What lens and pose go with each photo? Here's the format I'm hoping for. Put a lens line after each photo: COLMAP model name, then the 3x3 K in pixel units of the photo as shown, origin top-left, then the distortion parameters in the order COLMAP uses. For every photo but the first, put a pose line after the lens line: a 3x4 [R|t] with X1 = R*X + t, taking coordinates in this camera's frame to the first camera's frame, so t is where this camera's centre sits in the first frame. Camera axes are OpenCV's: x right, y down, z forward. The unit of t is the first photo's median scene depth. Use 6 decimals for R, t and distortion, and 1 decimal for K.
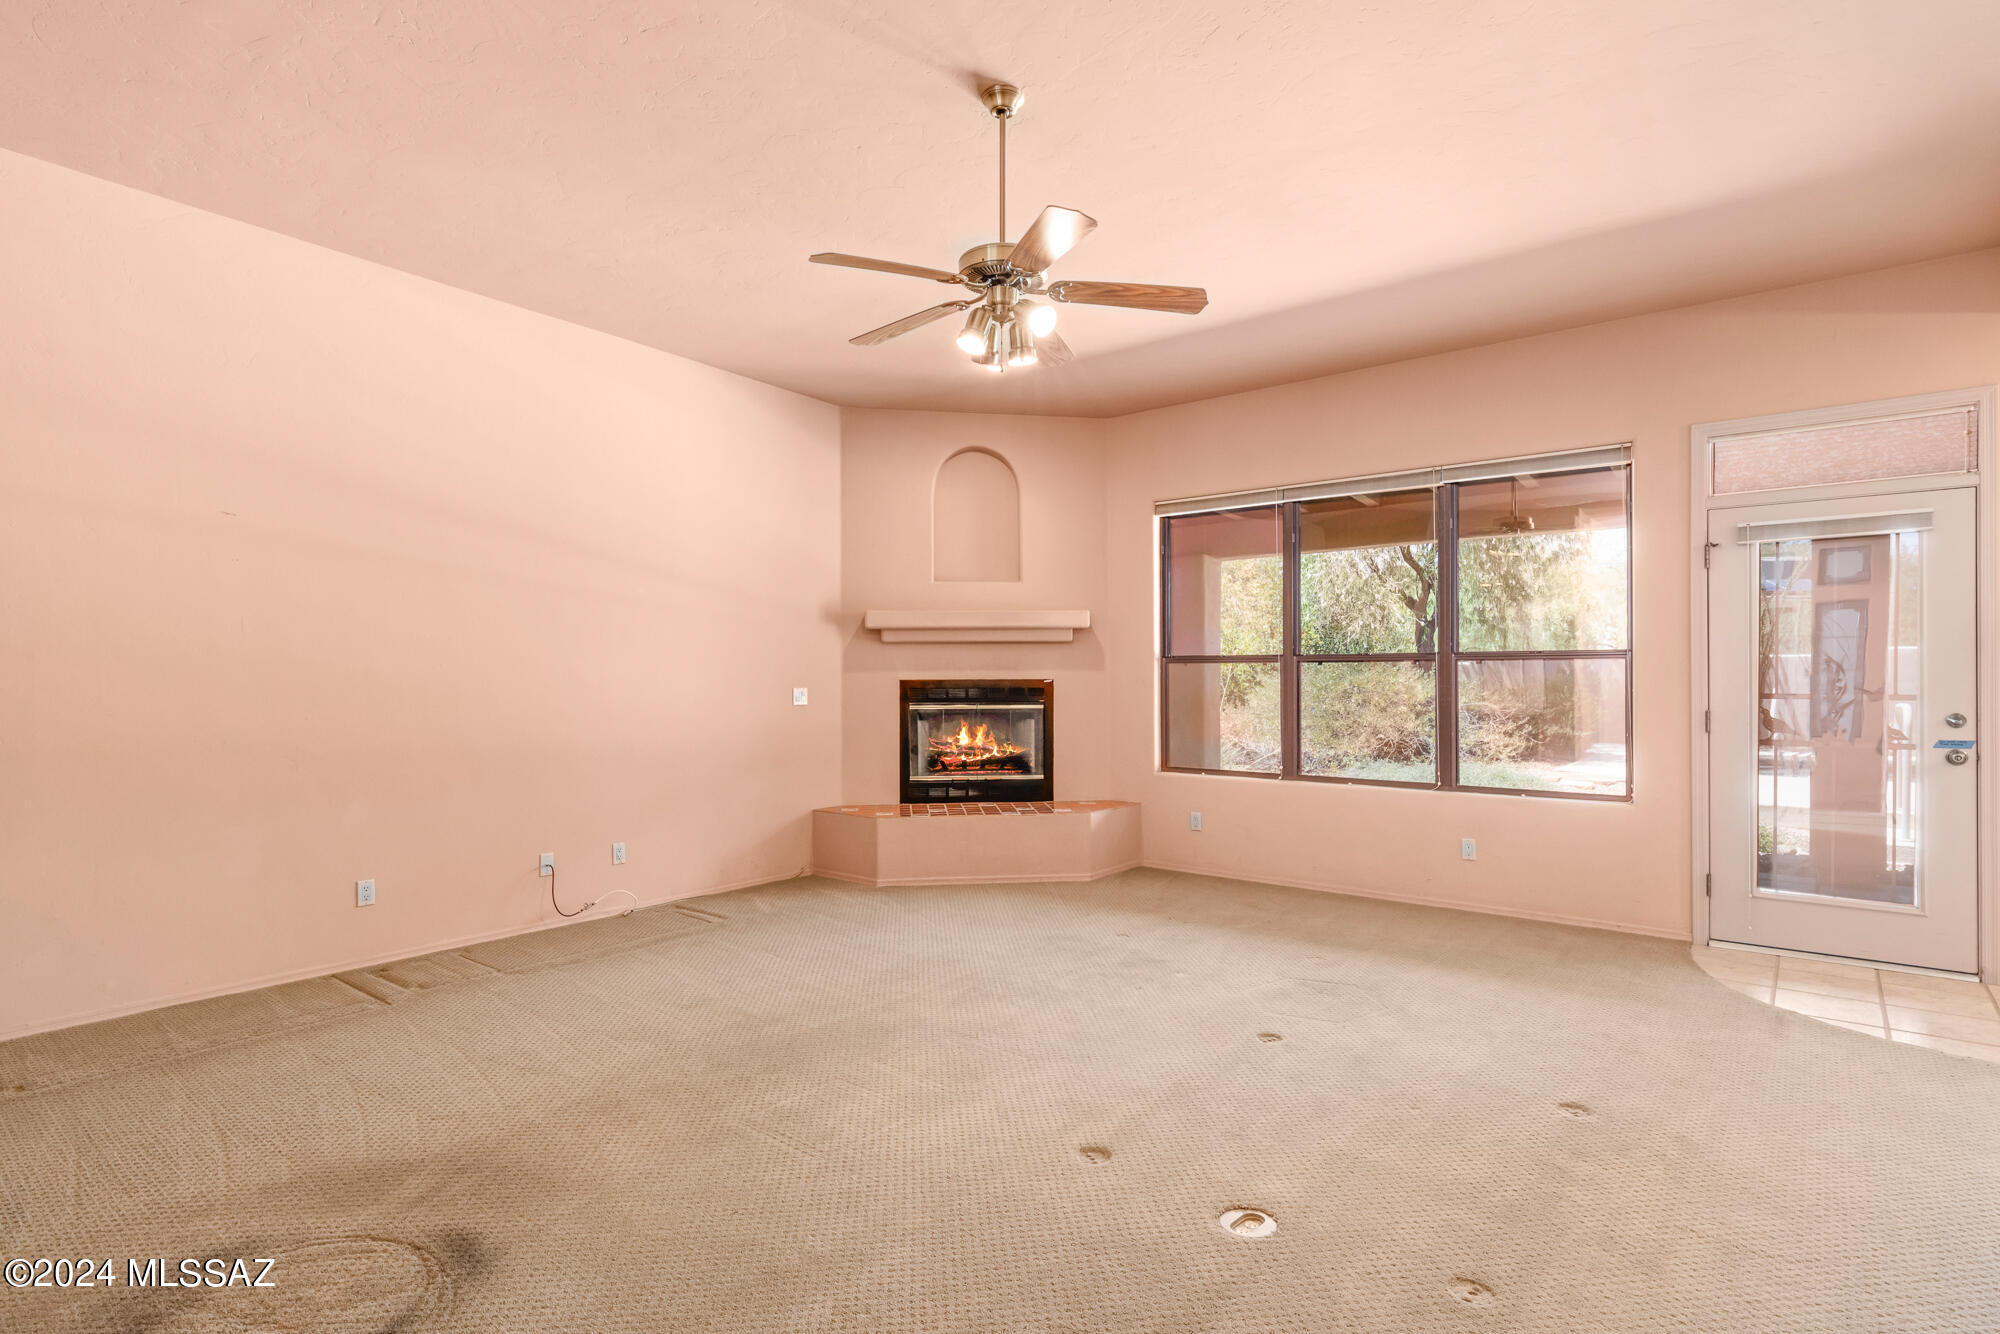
lens RADIAL K [[997.0, 0, 989.2], [0, 997.0, 675.0], [0, 0, 1]] dist [0.004501, -0.002227]
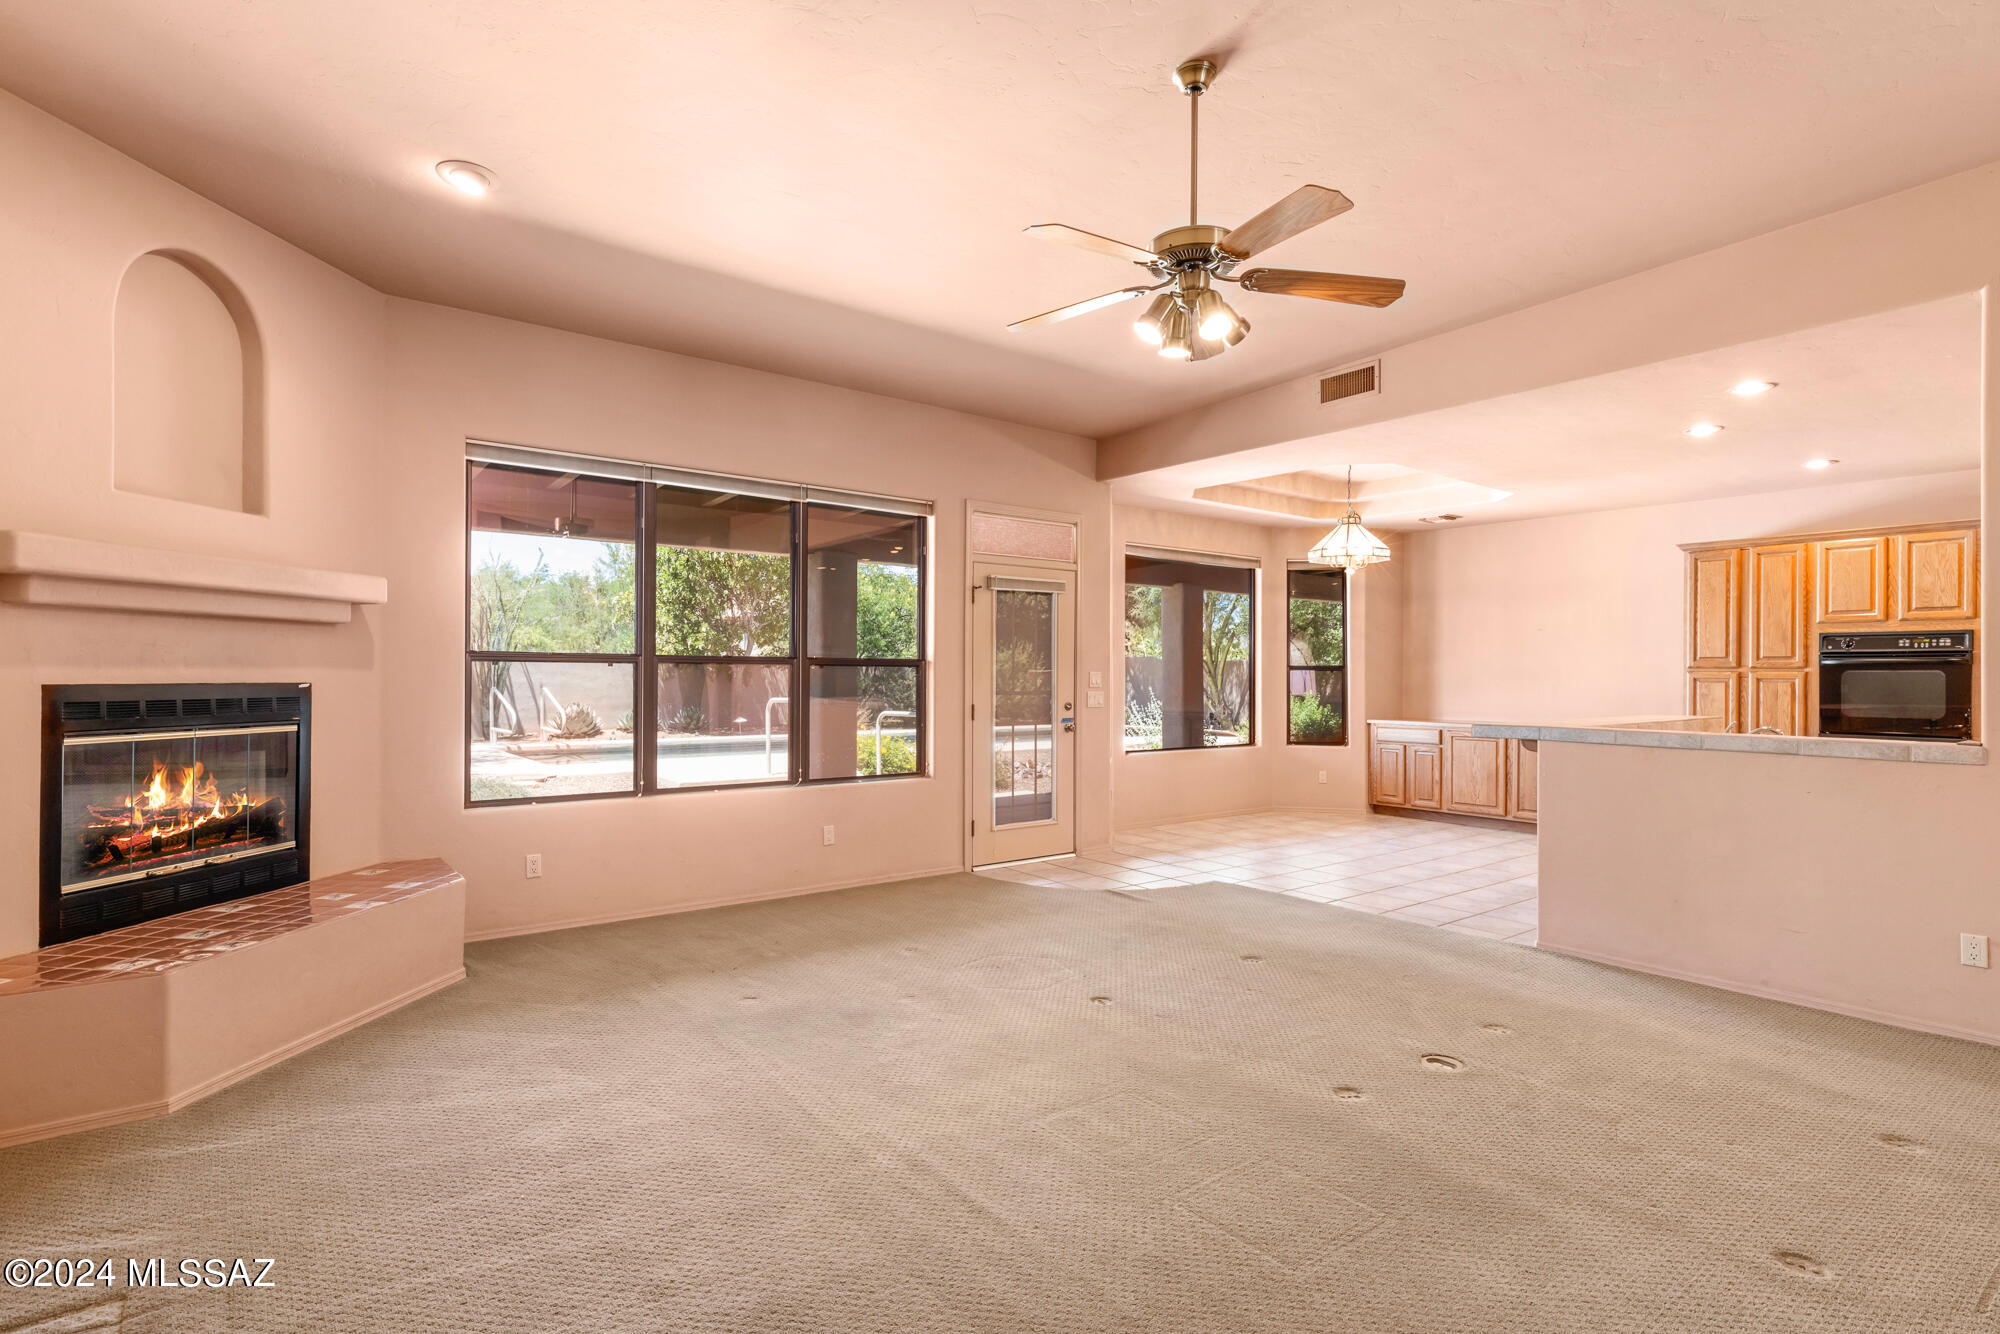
lens RADIAL K [[1007.3, 0, 1024.0], [0, 1007.3, 669.3], [0, 0, 1]] dist [0.022833, -0.003347]
pose [[0.207786, 0.012894, 0.978089, -0.470290], [-0.005084, 0.999914, -0.012102, 0.001659], [-0.978161, -0.002458, 0.207833, 0.452400]]
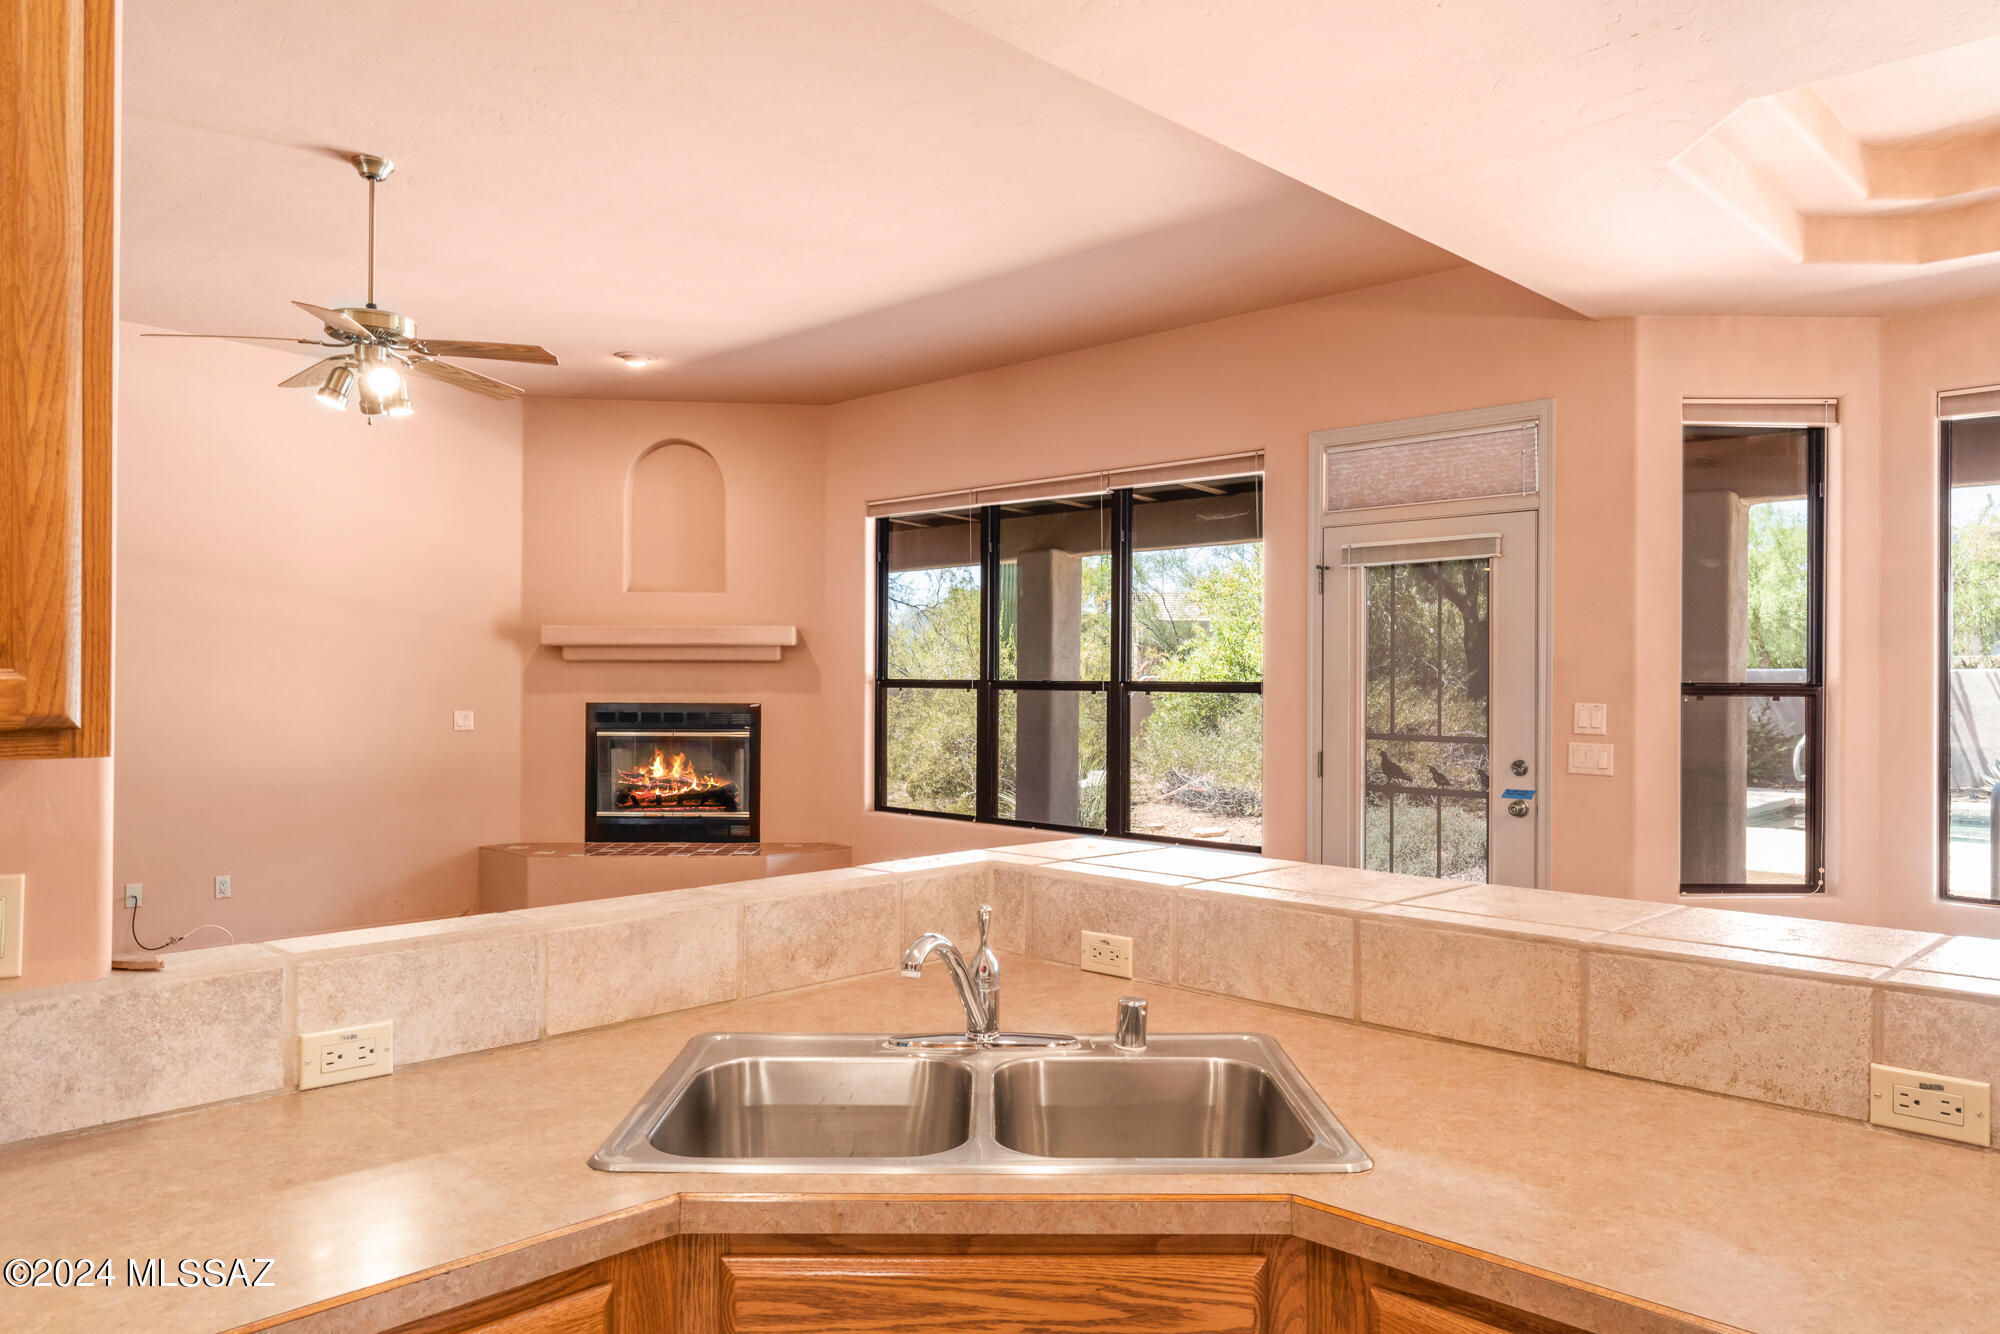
lens RADIAL K [[1358.7, 0, 974.7], [0, 1358.7, 672.9], [0, 0, 1]] dist [0.001898, -0.001628]
pose [[0.995078, 0.008300, -0.098751, 0.378671], [-0.008798, 0.999951, -0.004605, -0.019530], [0.098708, 0.005452, 0.995102, -0.173257]]
